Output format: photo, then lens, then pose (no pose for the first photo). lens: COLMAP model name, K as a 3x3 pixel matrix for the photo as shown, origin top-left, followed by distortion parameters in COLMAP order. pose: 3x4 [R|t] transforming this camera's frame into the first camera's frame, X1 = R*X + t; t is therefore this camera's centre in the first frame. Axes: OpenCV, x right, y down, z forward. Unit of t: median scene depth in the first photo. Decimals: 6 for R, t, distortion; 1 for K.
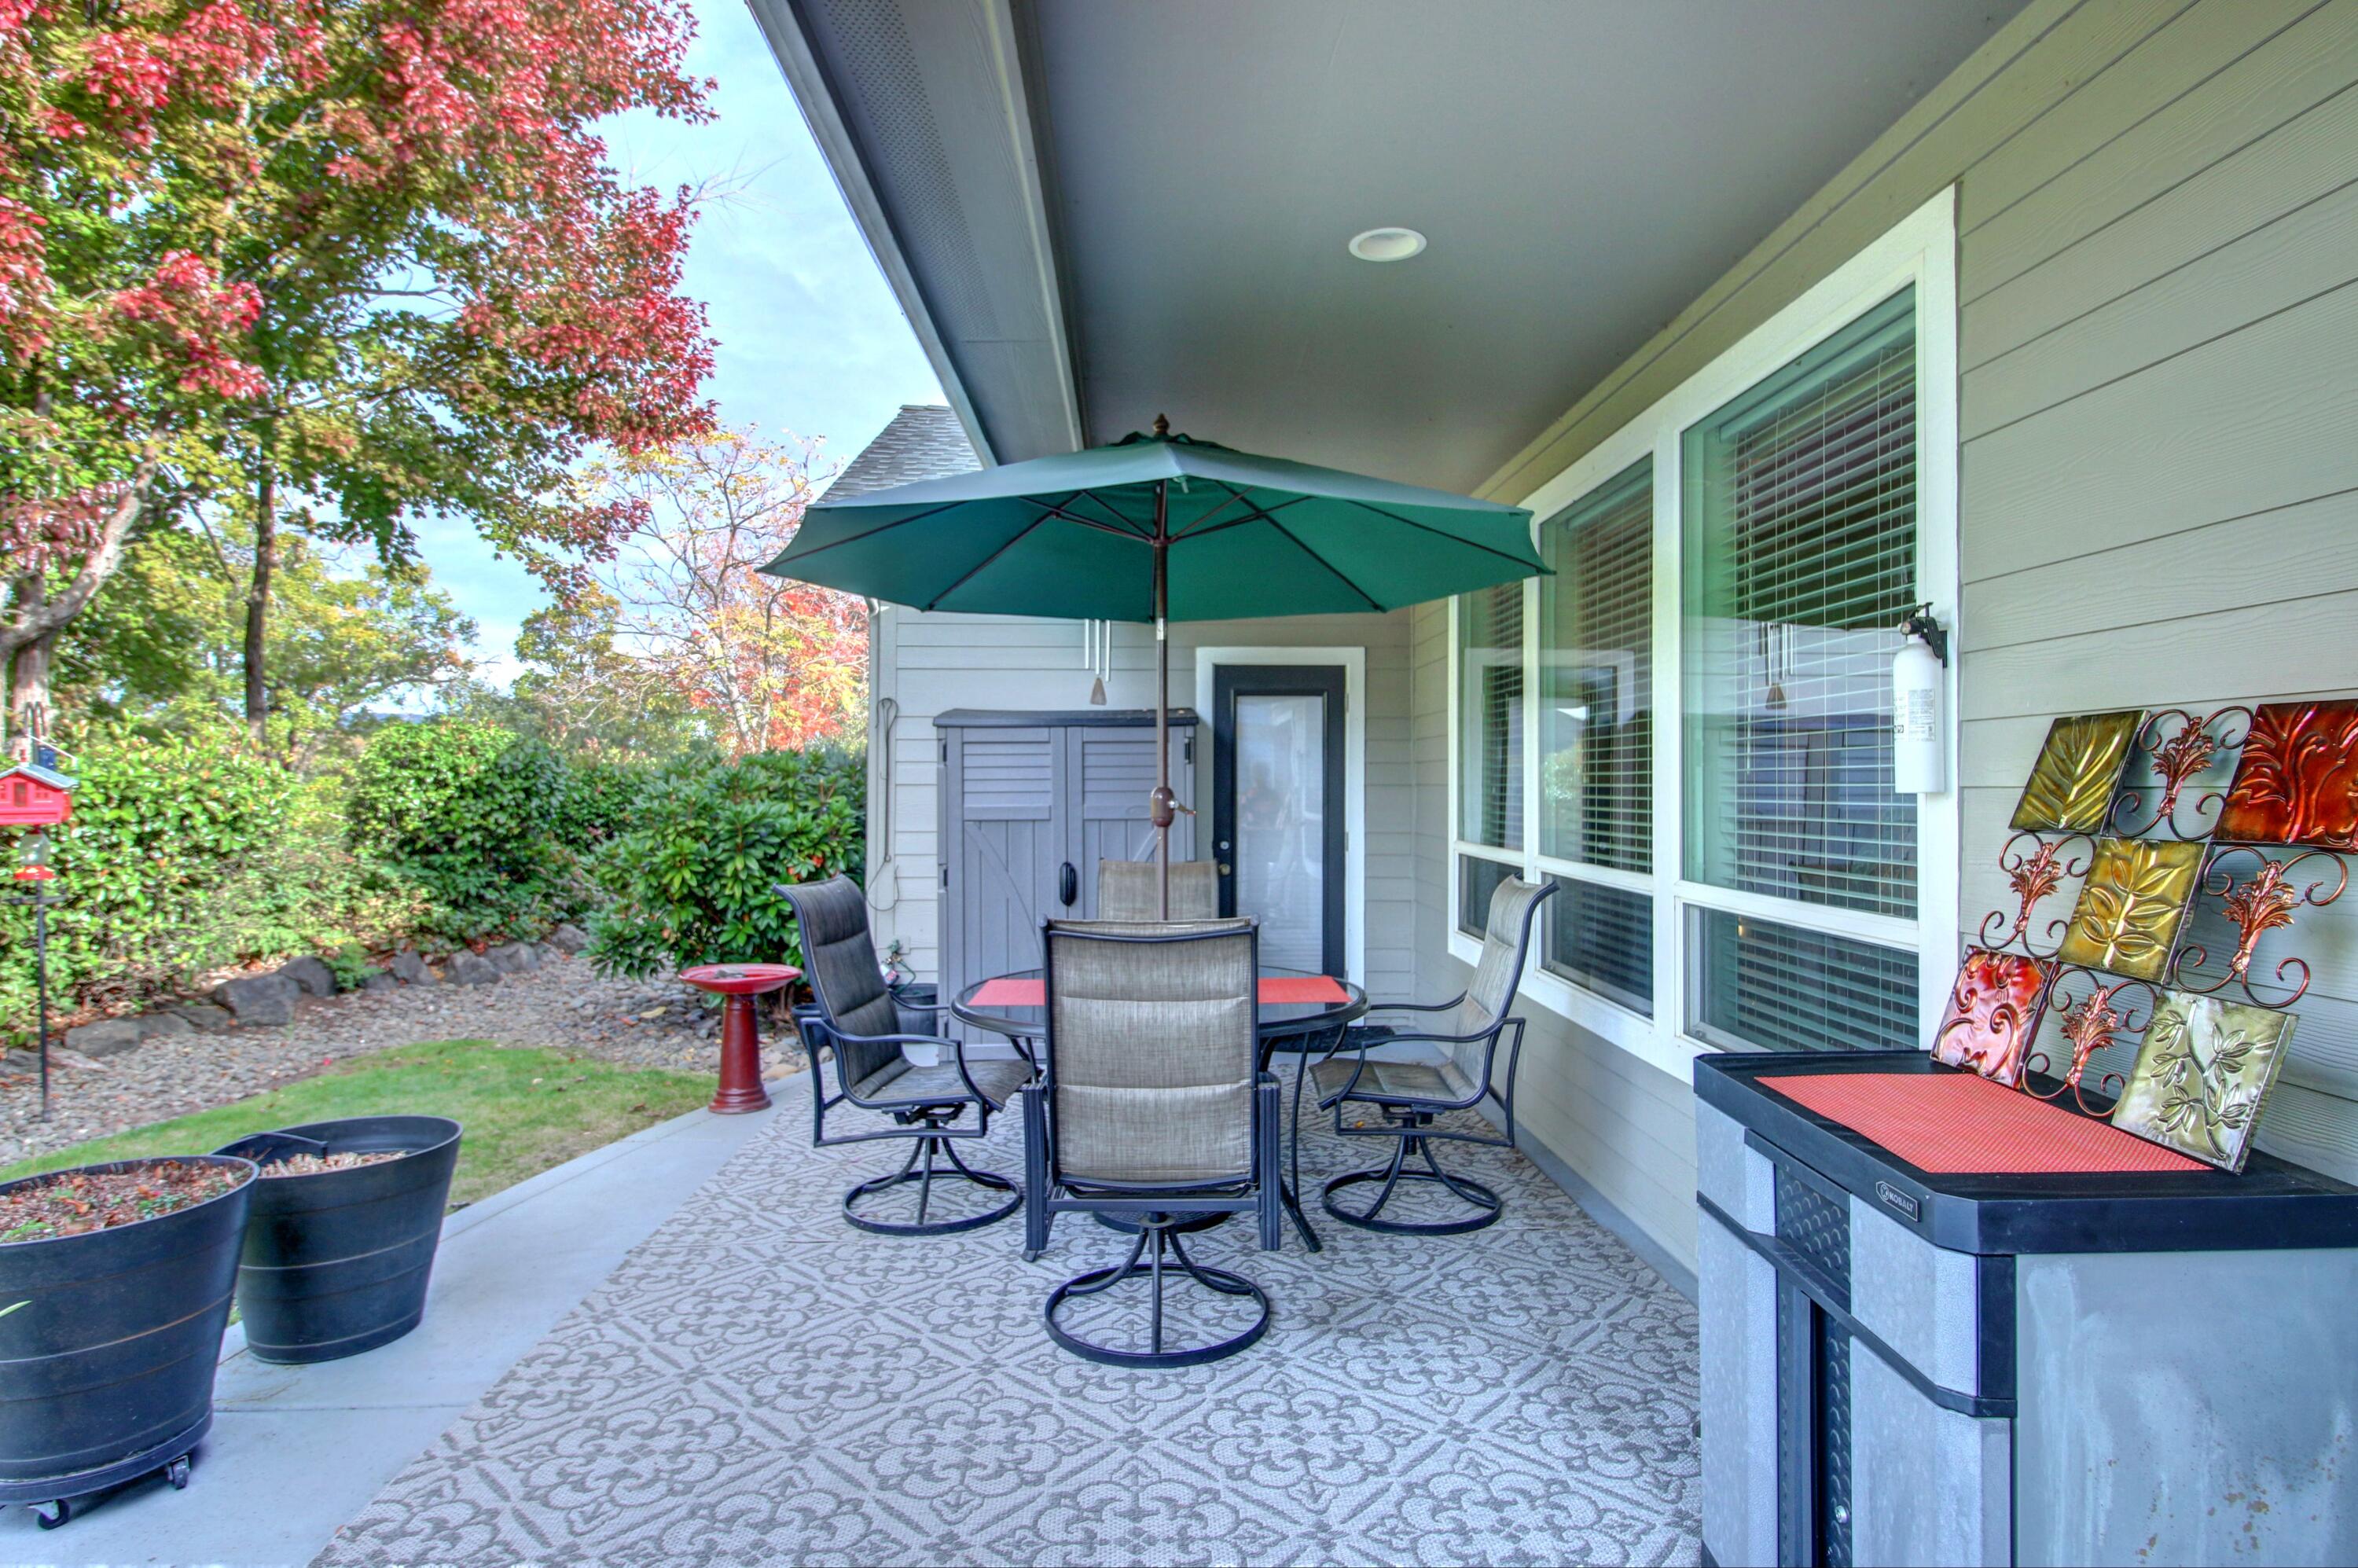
lens RADIAL K [[1257.4, 0, 1186.4], [0, 1257.4, 785.4], [0, 0, 1]] dist [-0.002302, -0.002000]
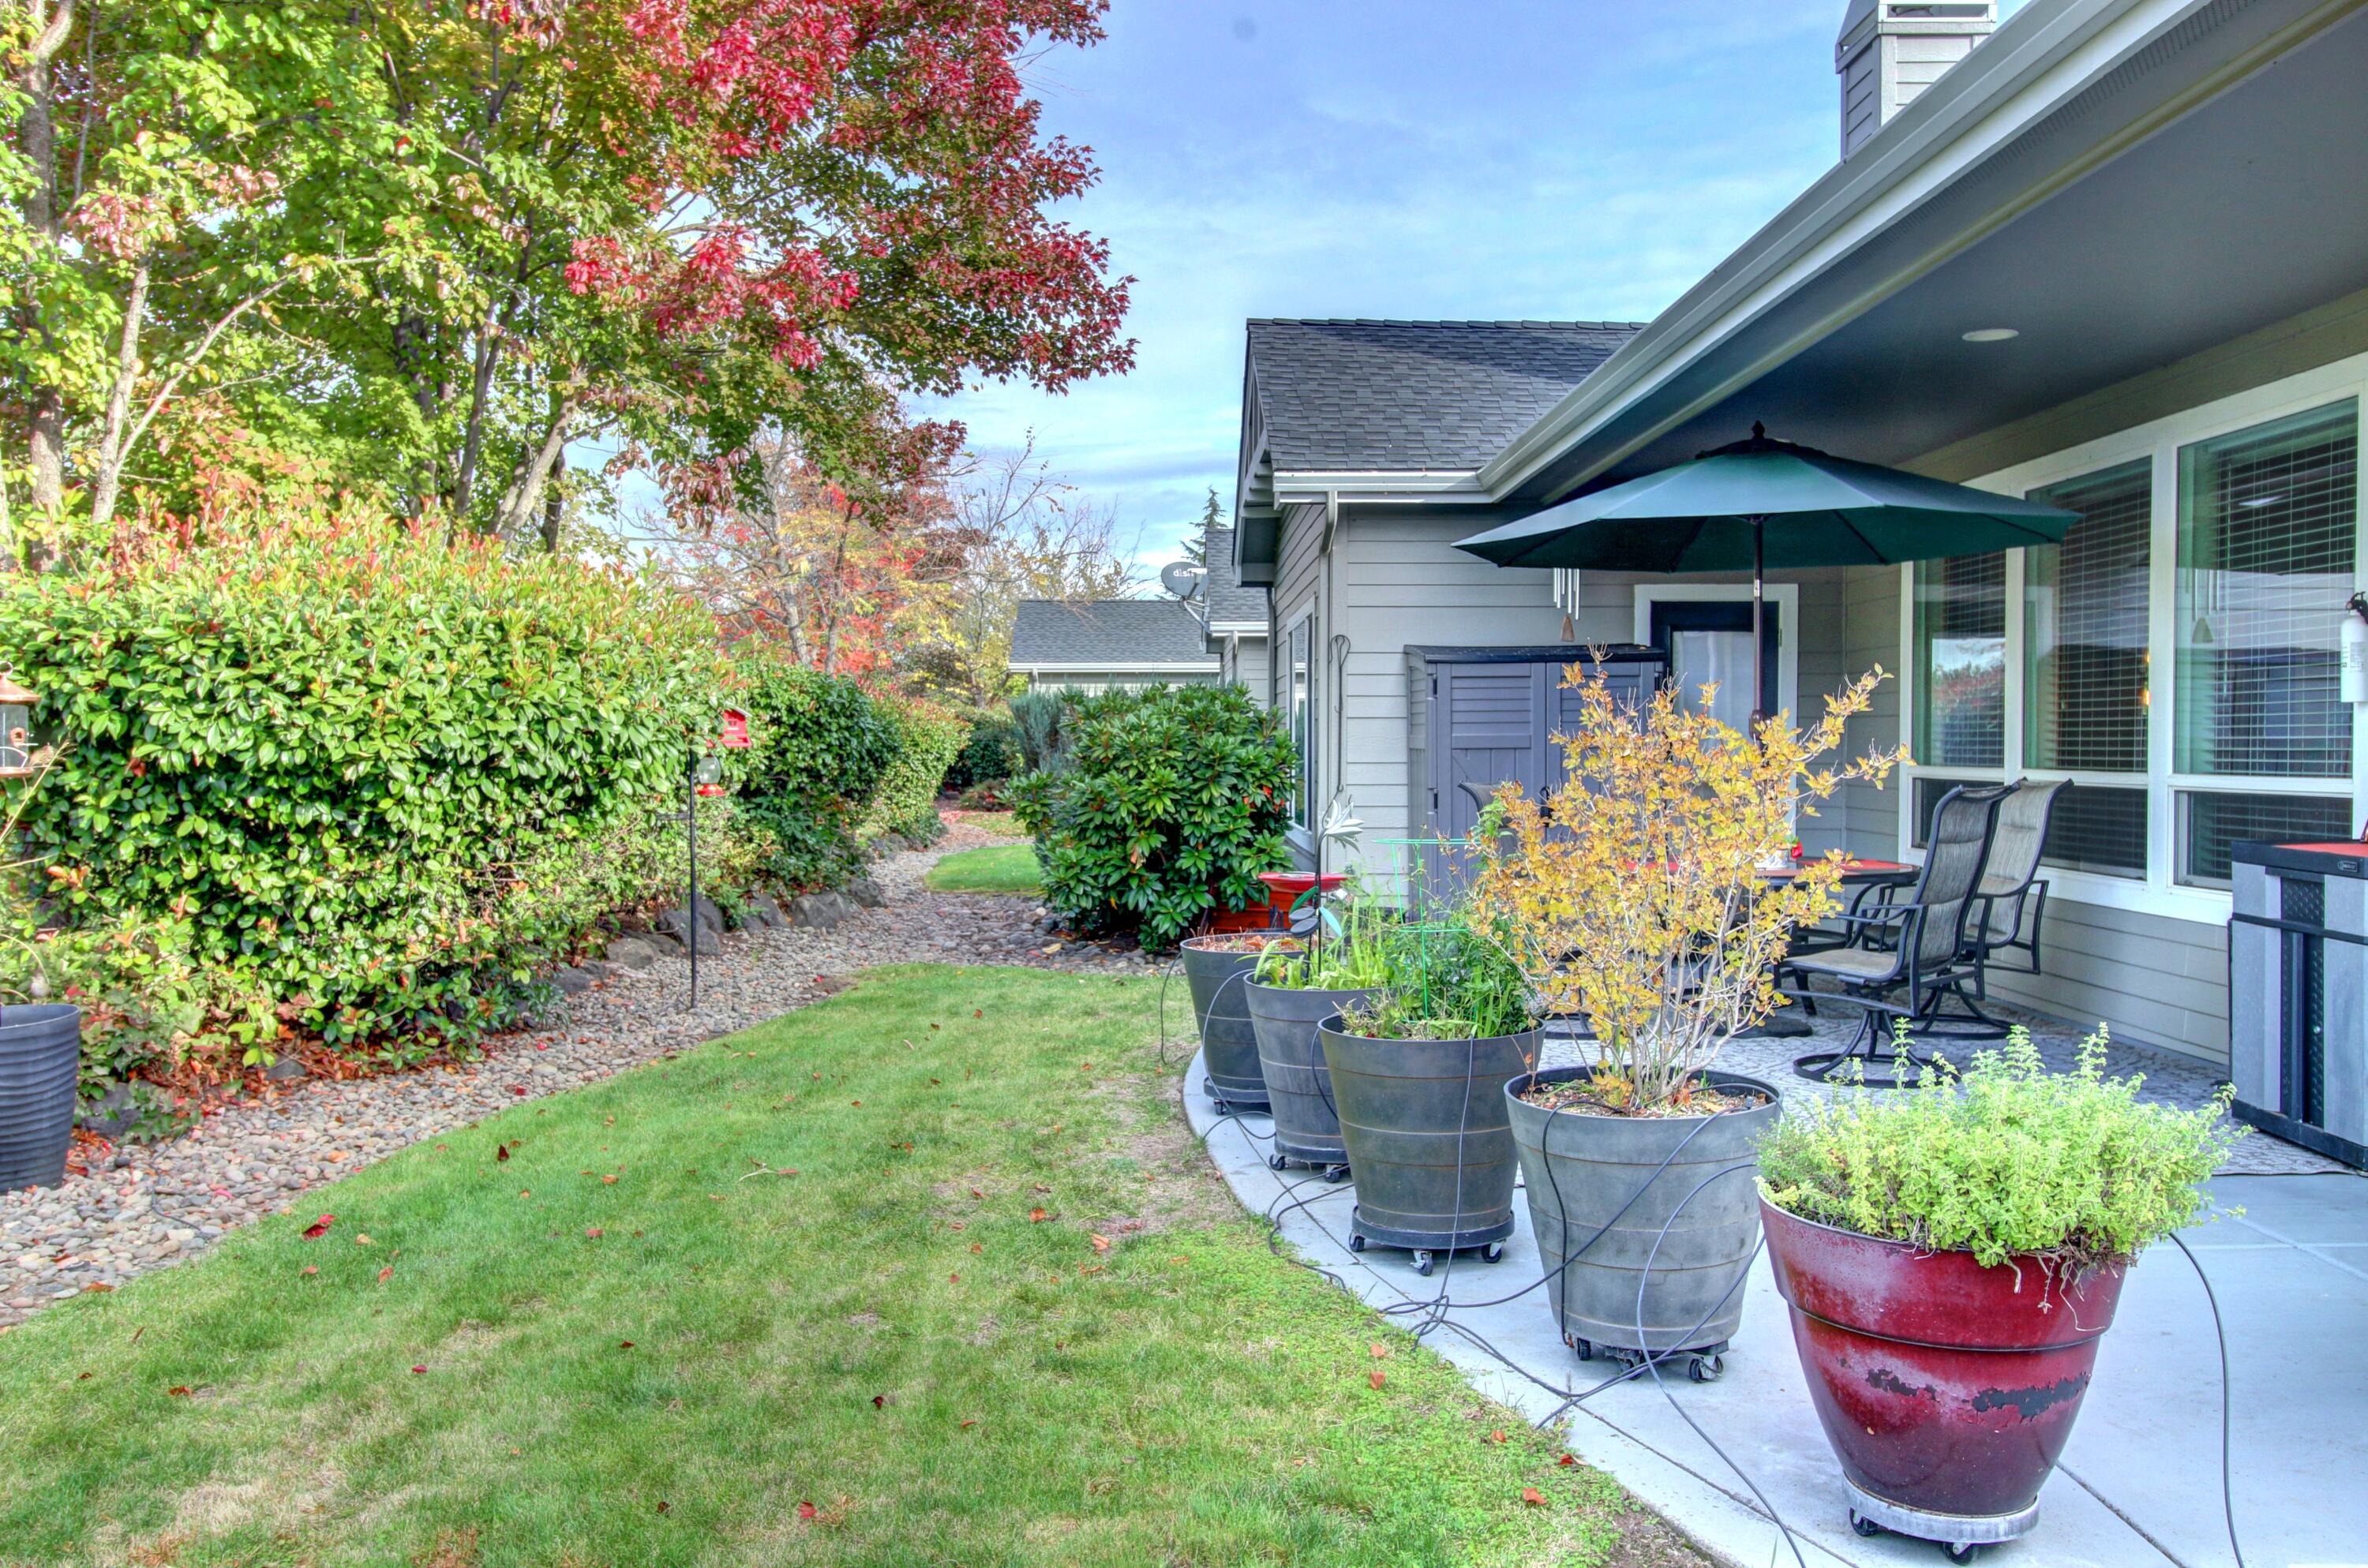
lens RADIAL K [[1895.7, 0, 1180.3], [0, 1895.7, 781.2], [0, 0, 1]] dist [0.030373, 0.007306]
pose [[0.999856, -0.002329, -0.016834, -0.349202], [0.002651, 0.999813, 0.019162, 0.022252], [0.016786, -0.019204, 0.999675, -0.589206]]
